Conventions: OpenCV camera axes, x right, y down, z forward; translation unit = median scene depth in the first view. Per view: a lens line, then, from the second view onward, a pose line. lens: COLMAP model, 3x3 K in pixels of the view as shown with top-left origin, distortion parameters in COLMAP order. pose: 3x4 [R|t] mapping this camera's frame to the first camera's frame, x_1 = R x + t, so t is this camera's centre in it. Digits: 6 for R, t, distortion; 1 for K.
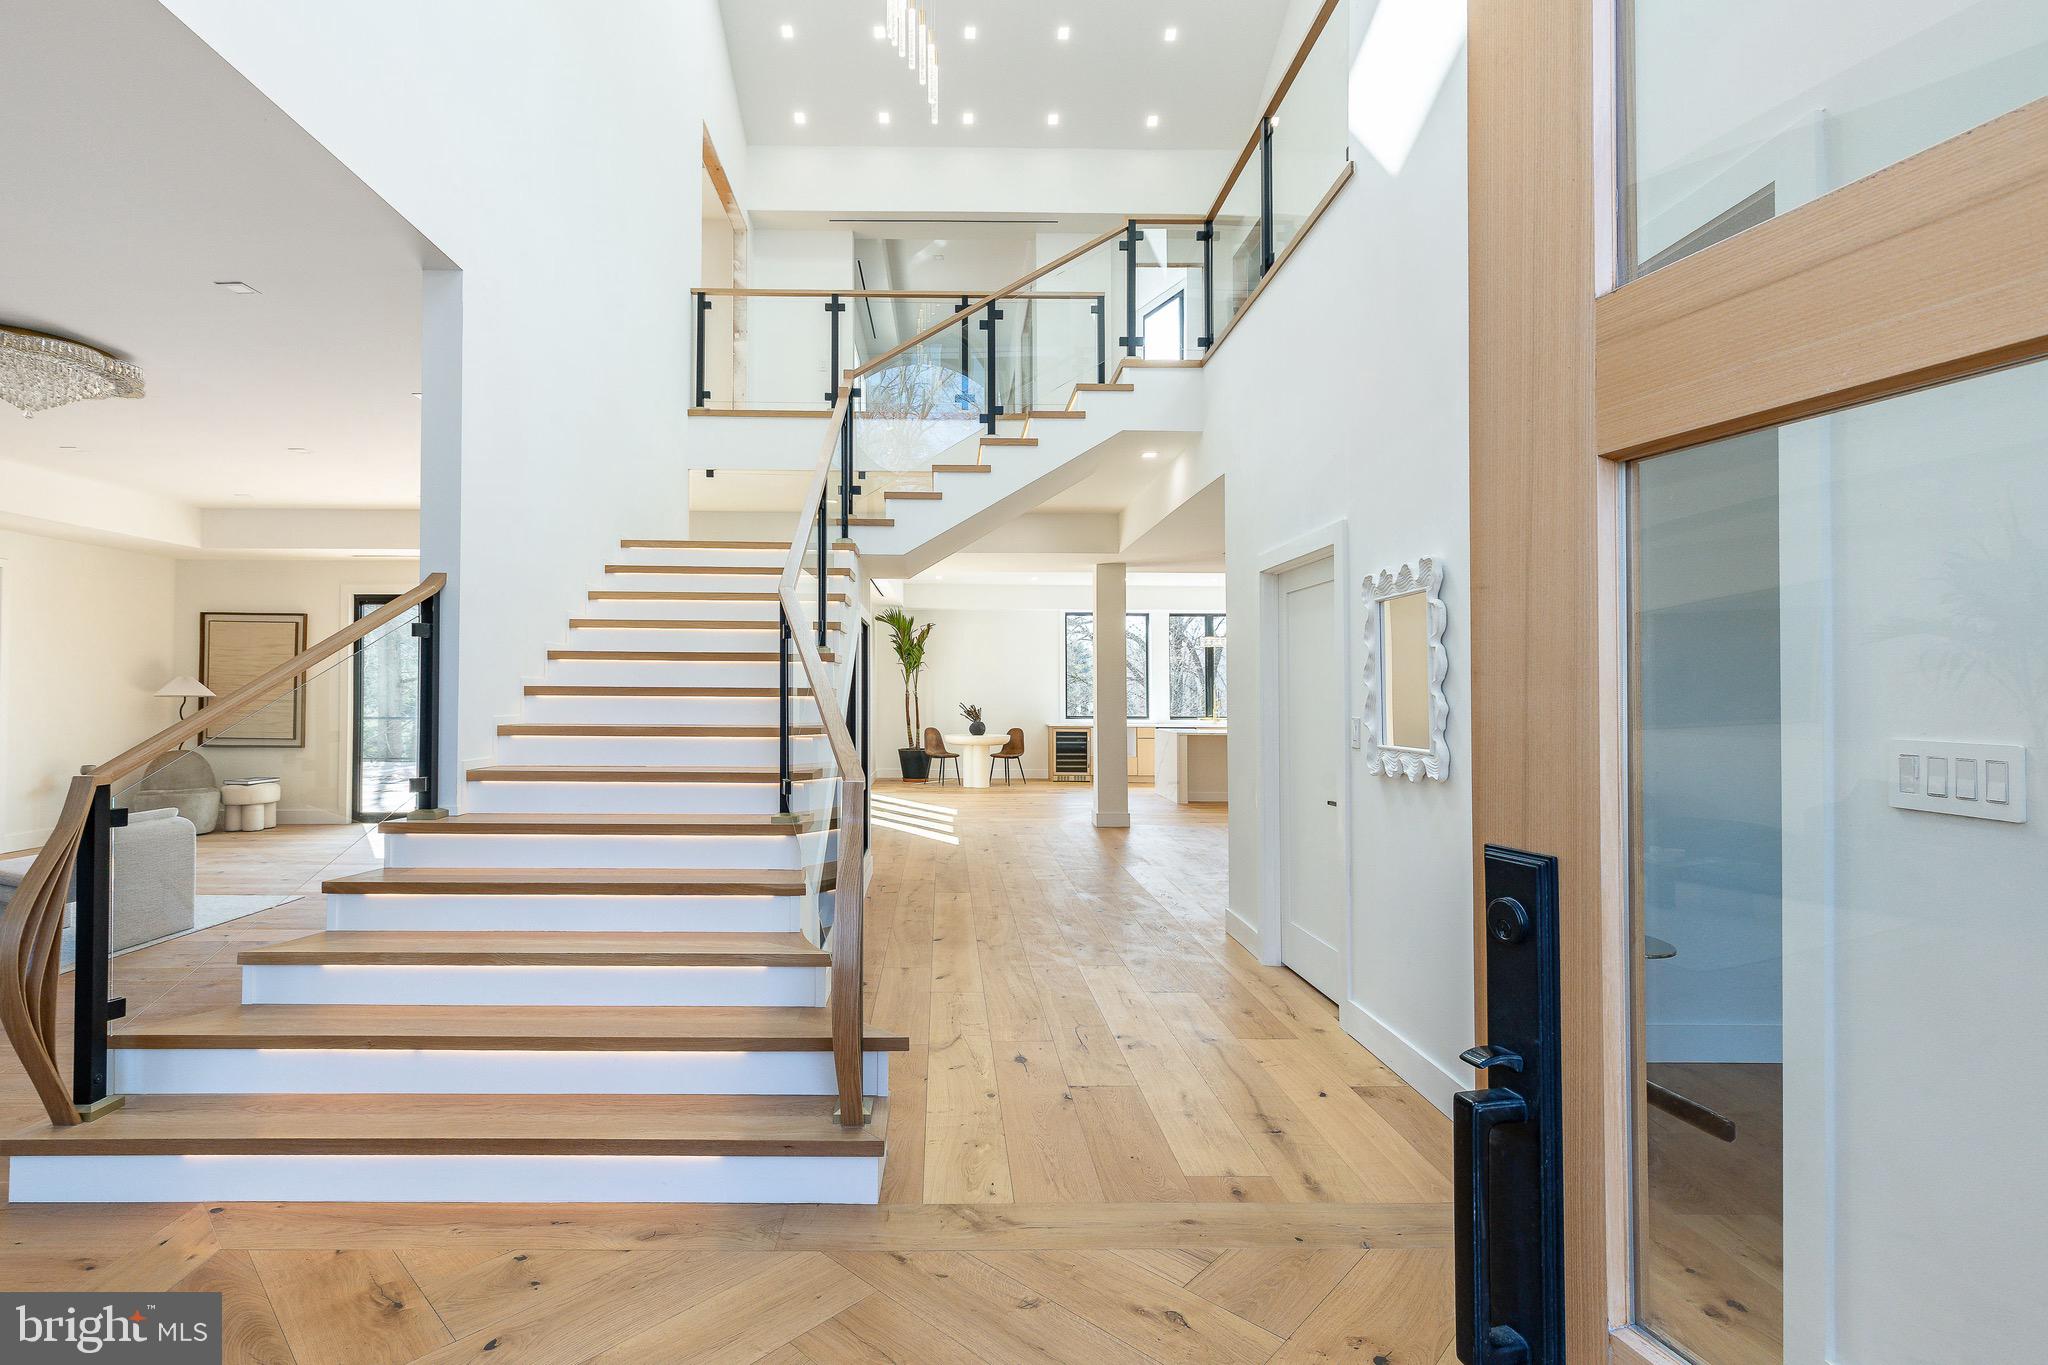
lens RADIAL K [[944.6, 0, 958.9], [0, 944.6, 688.7], [0, 0, 1]] dist [0.001386, 0.000179]
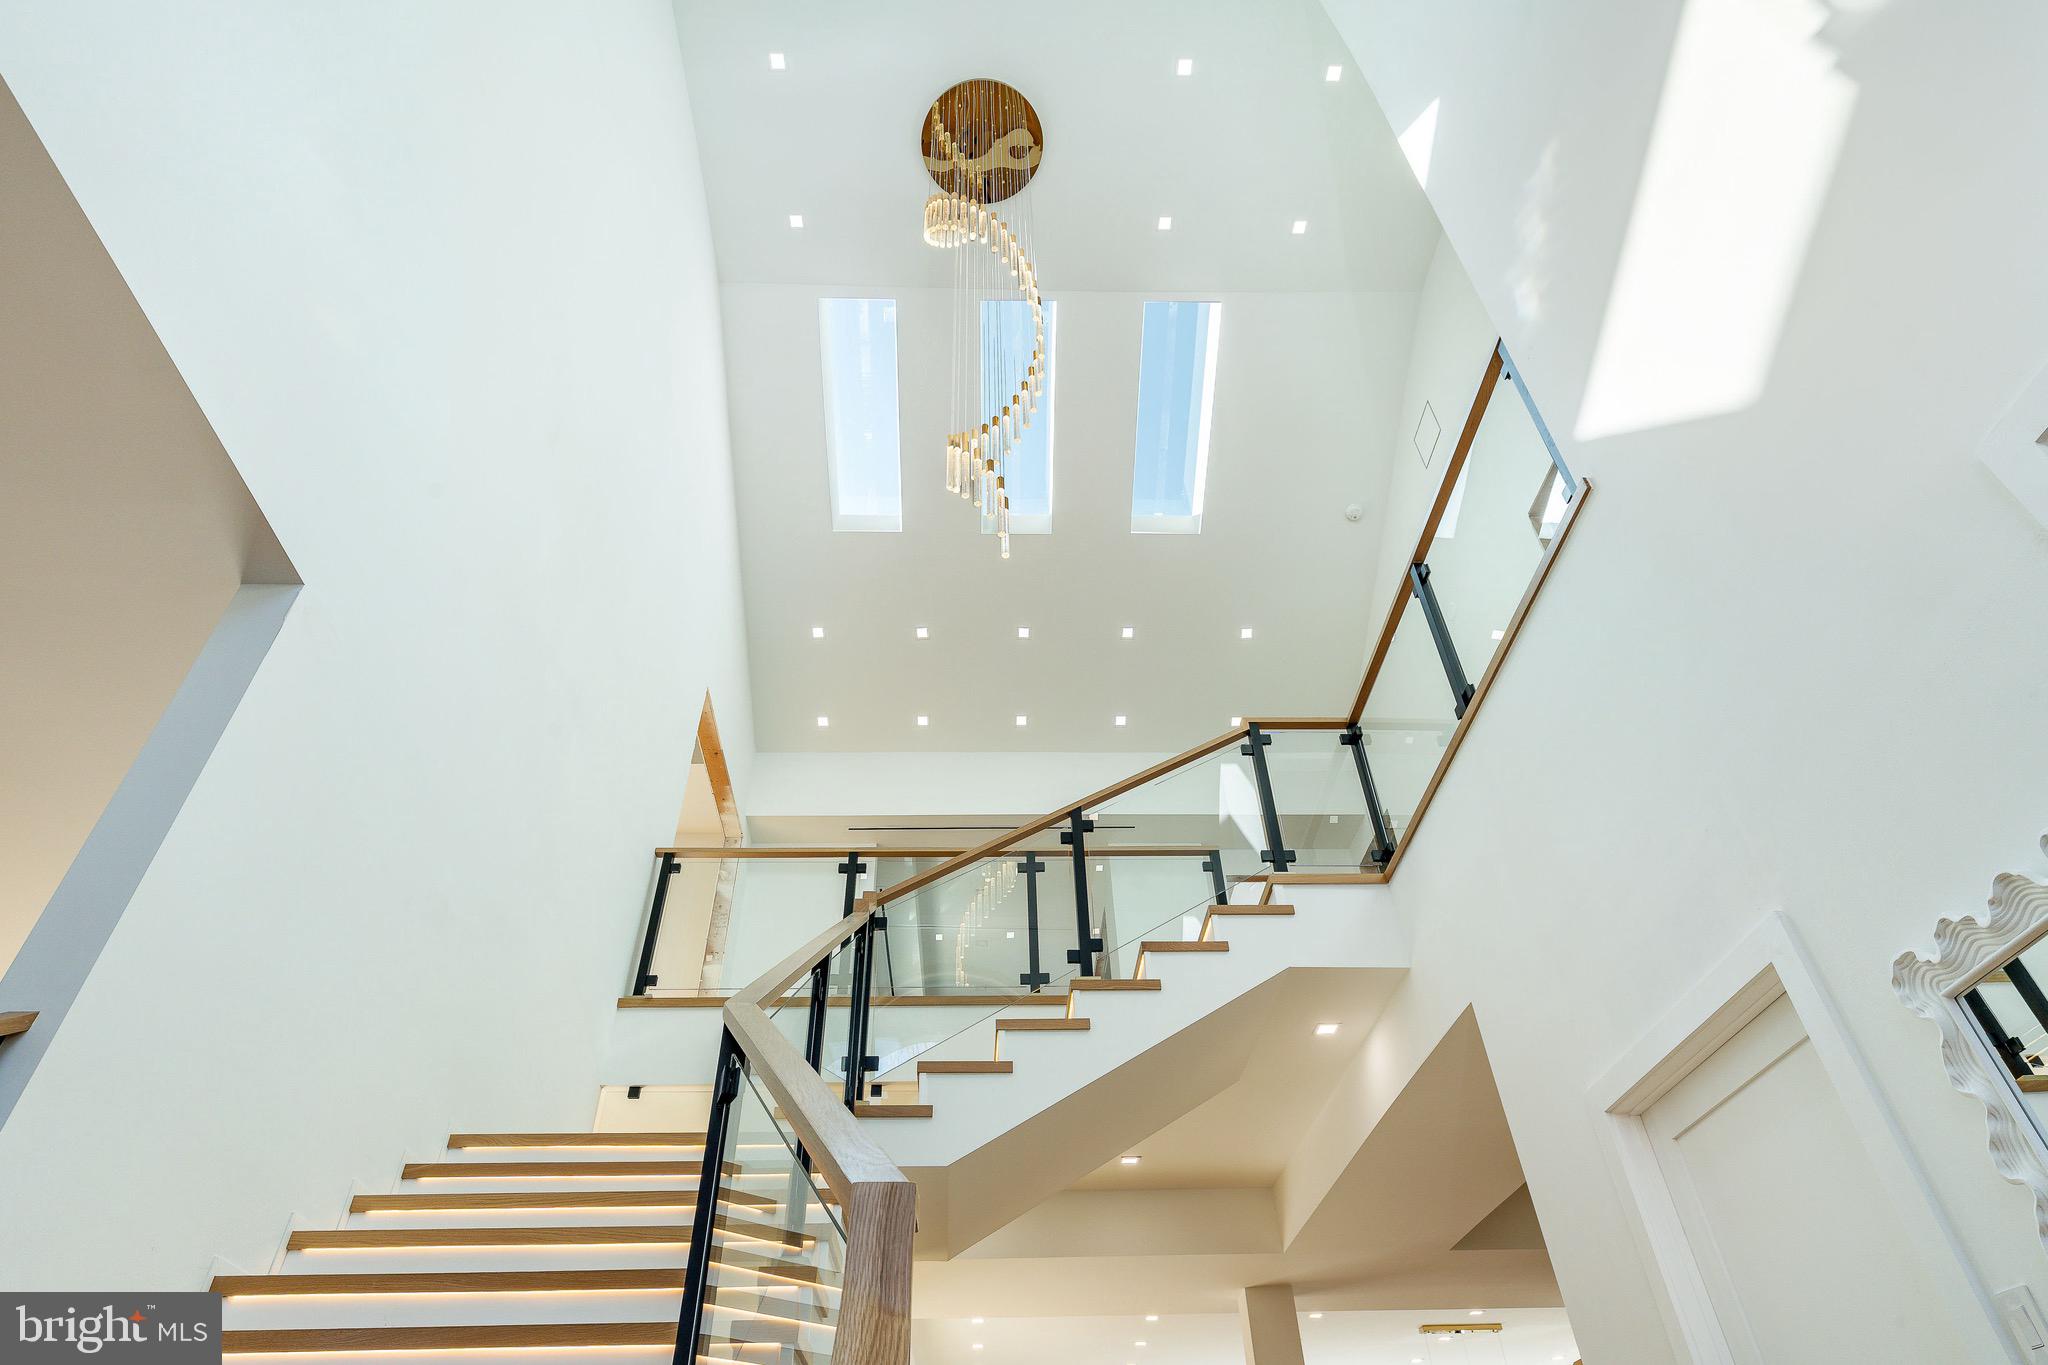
lens RADIAL K [[1187.6, 0, 1037.7], [0, 1187.6, 684.1], [0, 0, 1]] dist [0.001767, -0.000550]
pose [[0.999111, -0.000968, 0.042153, -0.032253], [0.027762, 0.767541, -0.640399, 0.092468], [-0.031734, 0.641000, 0.766885, 0.244602]]
